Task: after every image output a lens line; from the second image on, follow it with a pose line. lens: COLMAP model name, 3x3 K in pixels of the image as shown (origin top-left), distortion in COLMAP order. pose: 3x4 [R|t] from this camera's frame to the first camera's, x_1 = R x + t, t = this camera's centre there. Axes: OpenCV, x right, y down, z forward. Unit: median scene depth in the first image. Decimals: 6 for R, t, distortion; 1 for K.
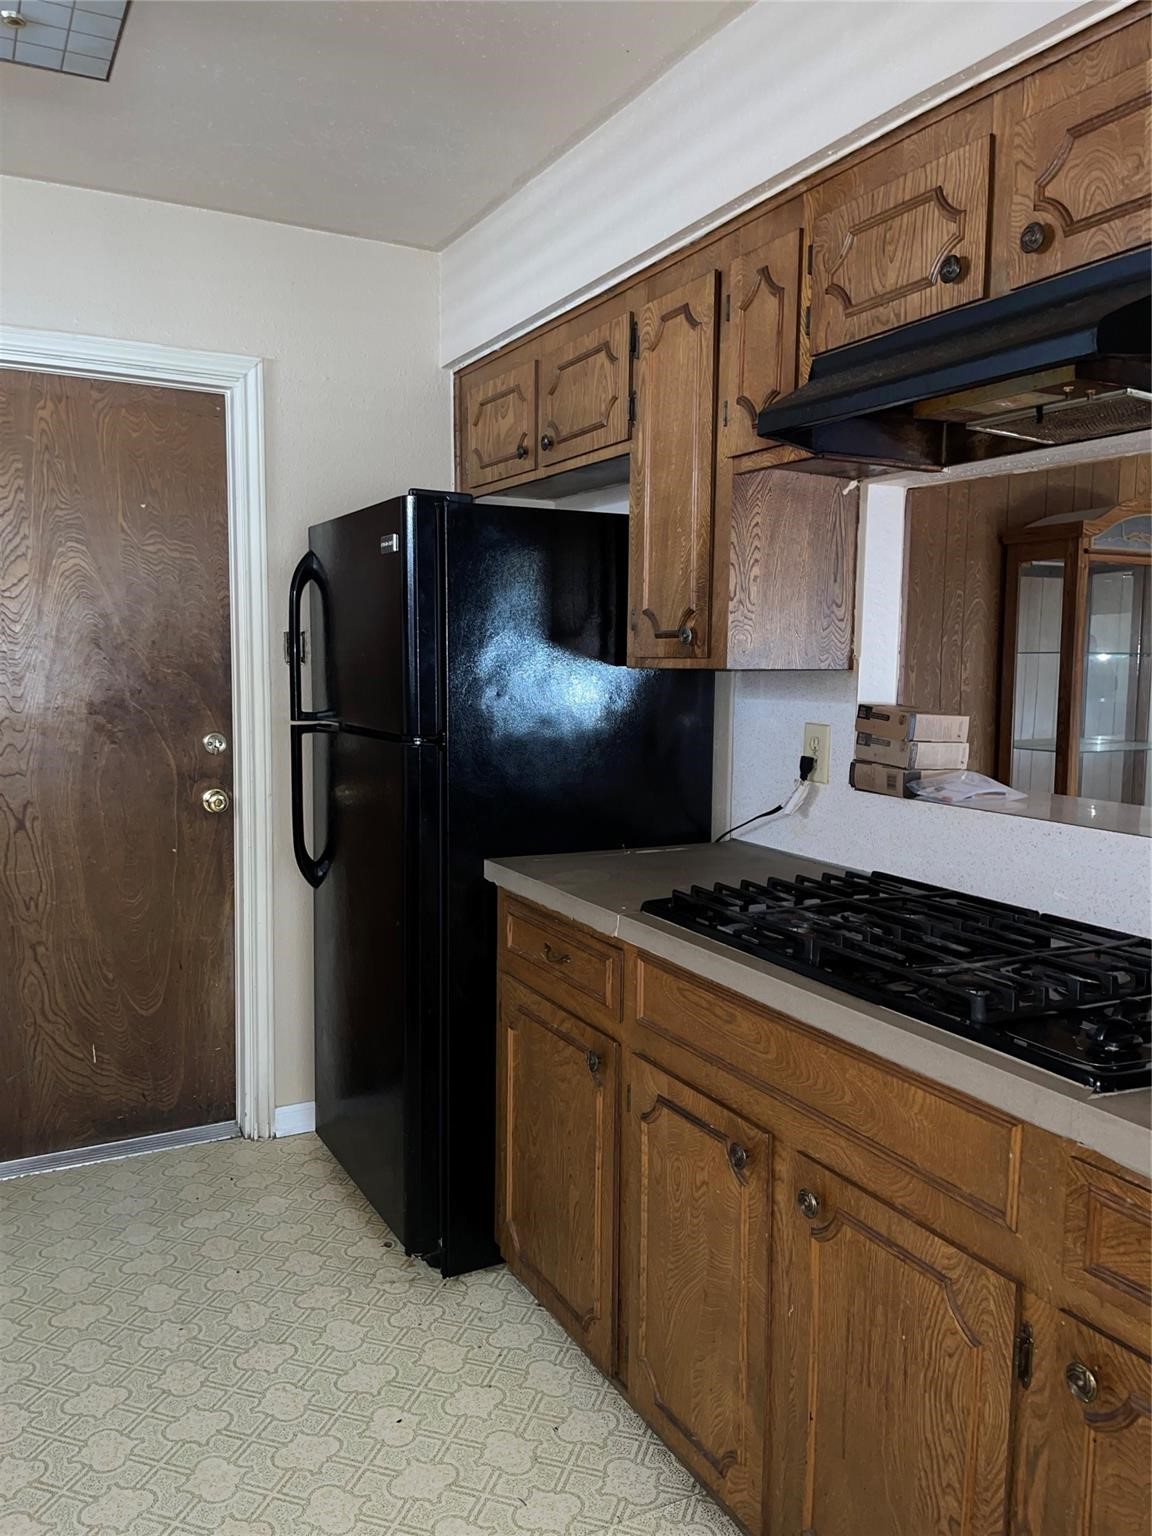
lens RADIAL K [[1172.3, 0, 577.1], [0, 1172.3, 776.3], [0, 0, 1]] dist [0.076469, -0.097199]
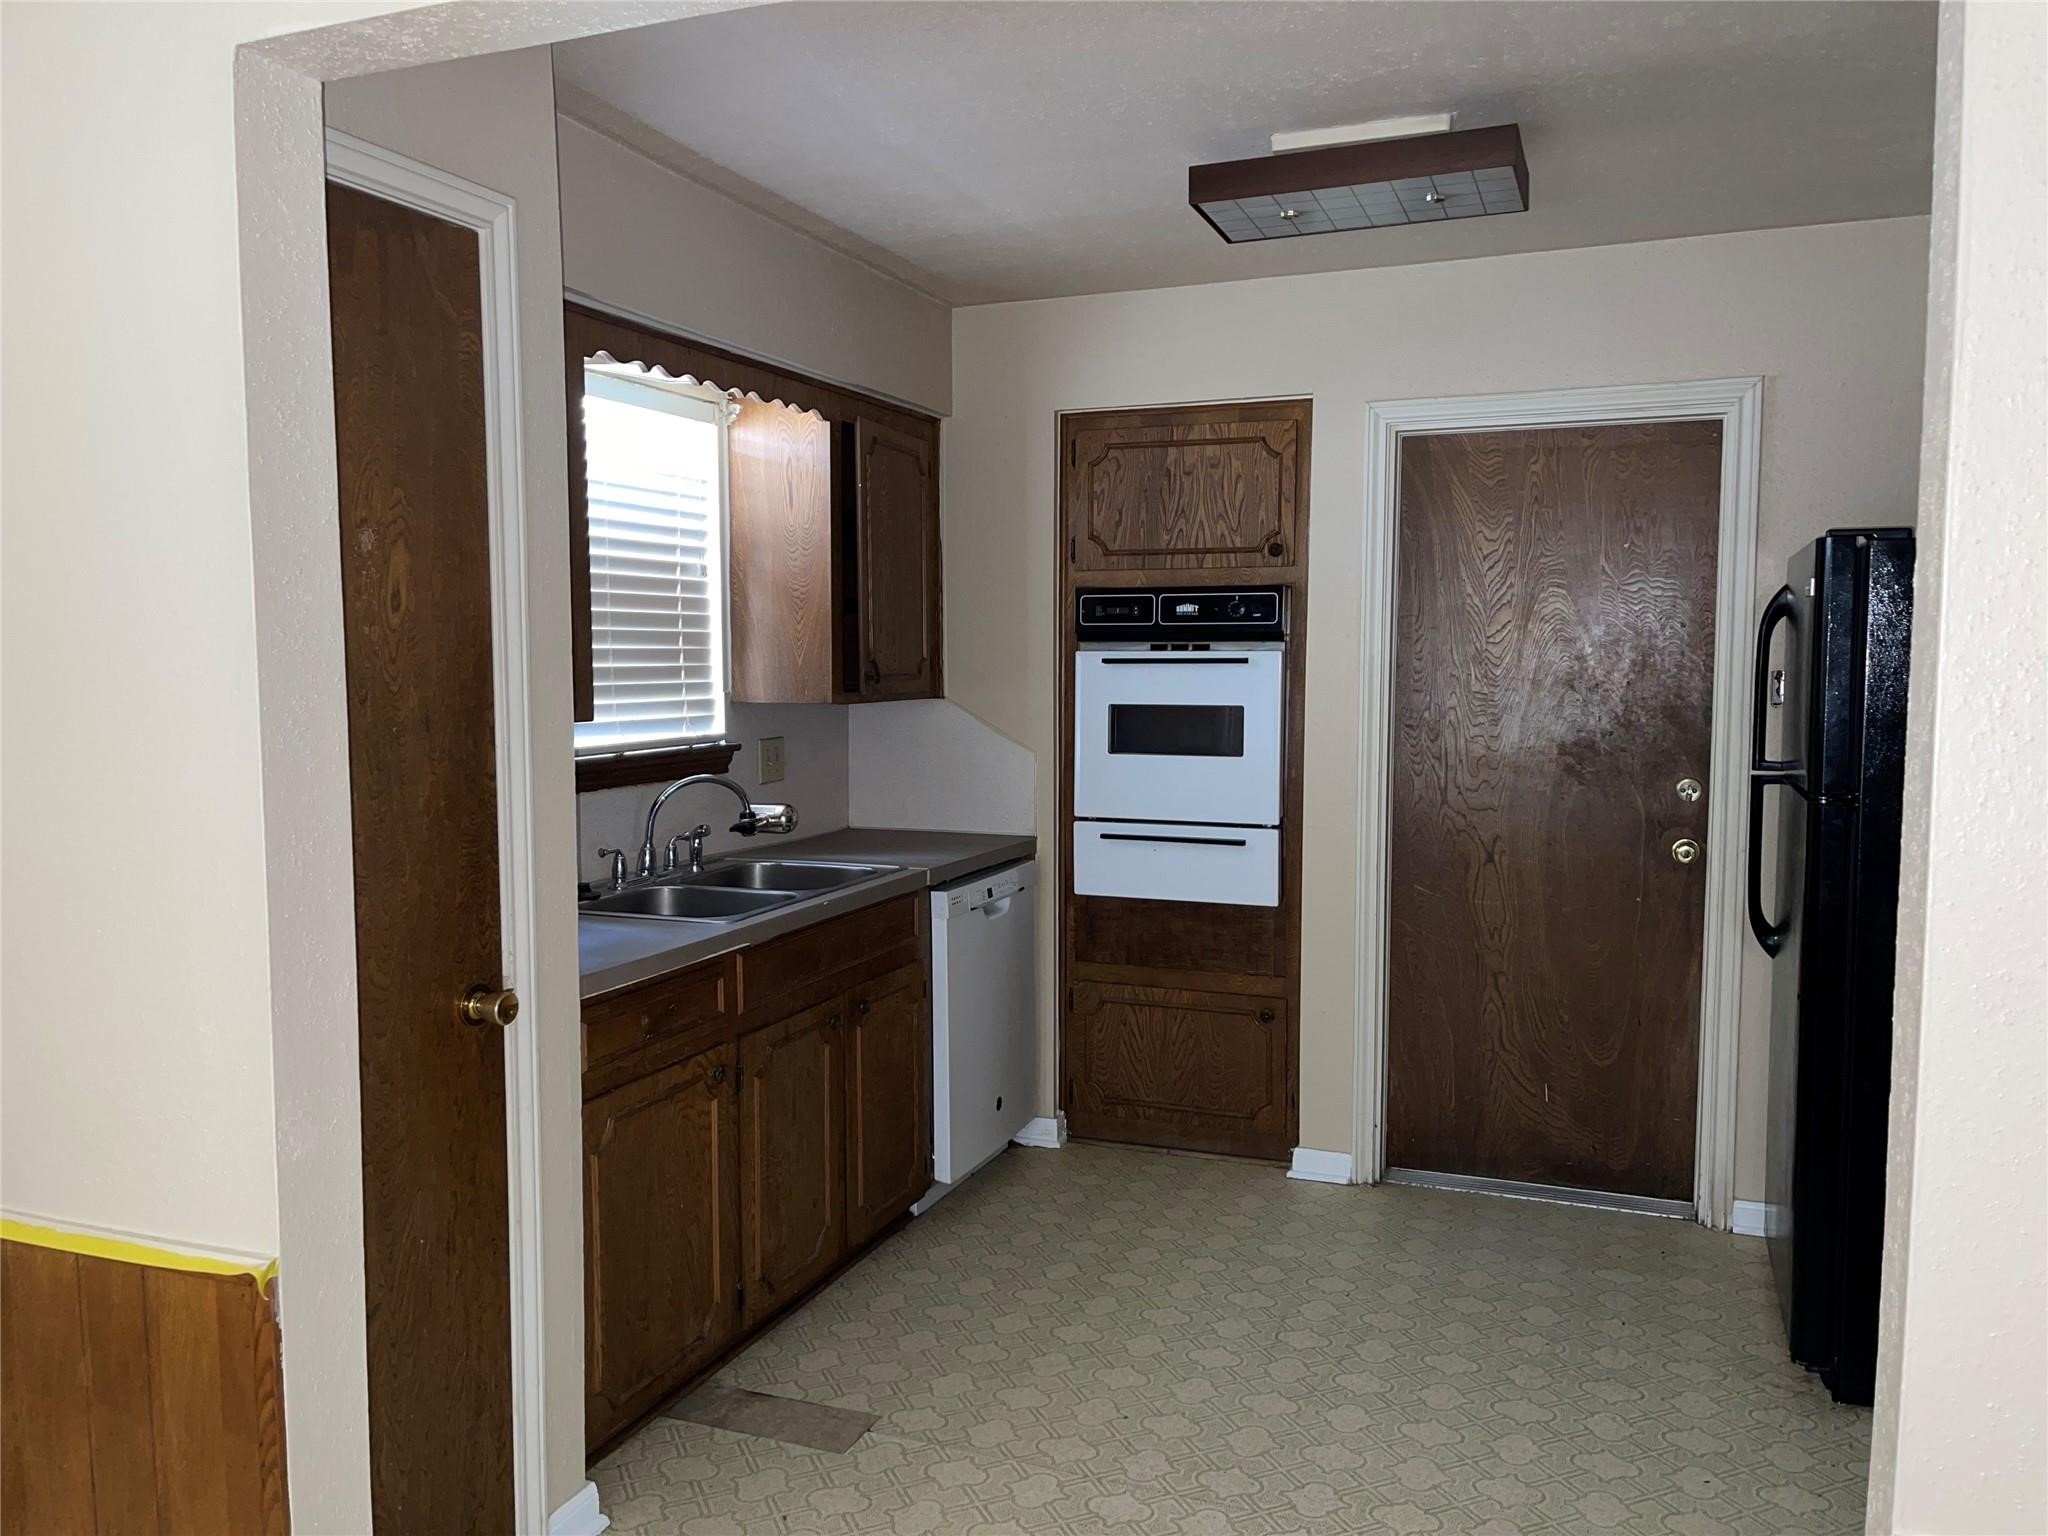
lens RADIAL K [[1563.1, 0, 1024.0], [0, 1563.1, 768.0], [0, 0, 1]] dist [0.076469, -0.097199]
pose [[0.648959, 0.044516, -0.759520, 0.314950], [-0.070457, 0.997513, -0.001736, -0.006686], [0.757554, 0.054640, 0.650481, -0.222985]]
